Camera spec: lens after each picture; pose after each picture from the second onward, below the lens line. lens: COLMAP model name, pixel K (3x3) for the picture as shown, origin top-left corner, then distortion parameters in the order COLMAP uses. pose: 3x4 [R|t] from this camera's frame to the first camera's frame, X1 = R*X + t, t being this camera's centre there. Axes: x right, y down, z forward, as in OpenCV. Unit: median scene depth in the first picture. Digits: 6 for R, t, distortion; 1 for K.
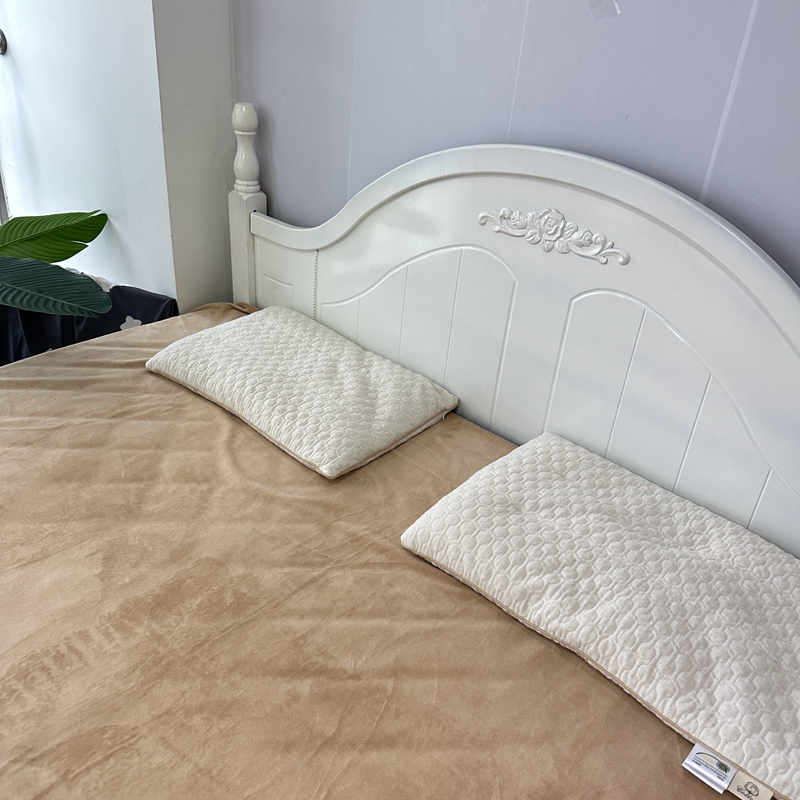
lens RADIAL K [[694.6, 0, 400.0], [0, 694.6, 400.0], [0, 0, 1]] dist [0.012960, -0.054168]
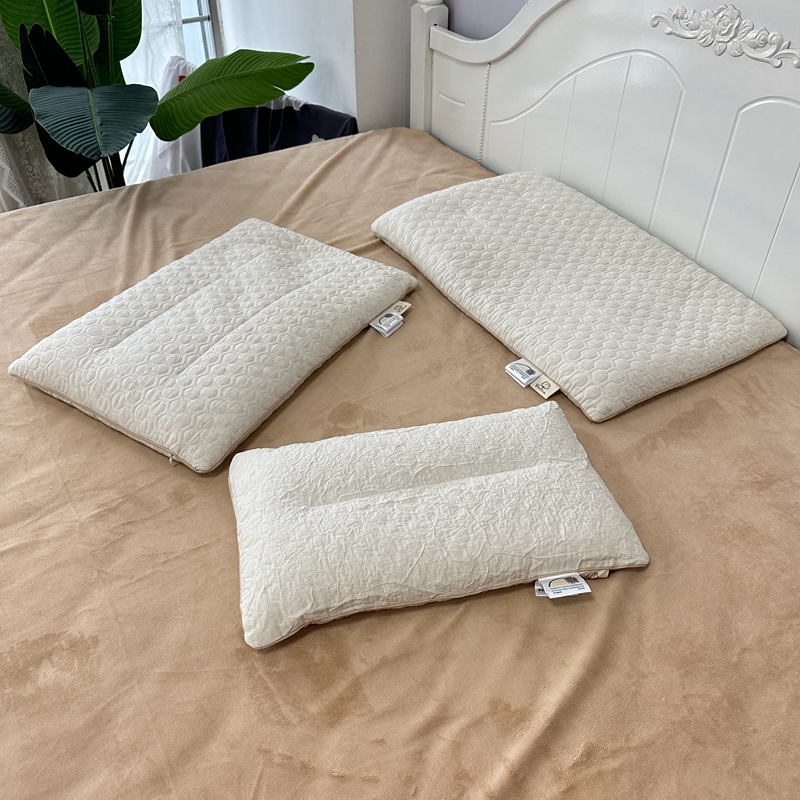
lens RADIAL K [[694.6, 0, 400.0], [0, 694.6, 400.0], [0, 0, 1]] dist [0.012960, -0.054168]
pose [[0.954965, 0.114351, -0.273798, 0.109941], [-0.054428, 0.974607, 0.217206, 0.055603], [0.291684, -0.192522, 0.936940, -0.067683]]
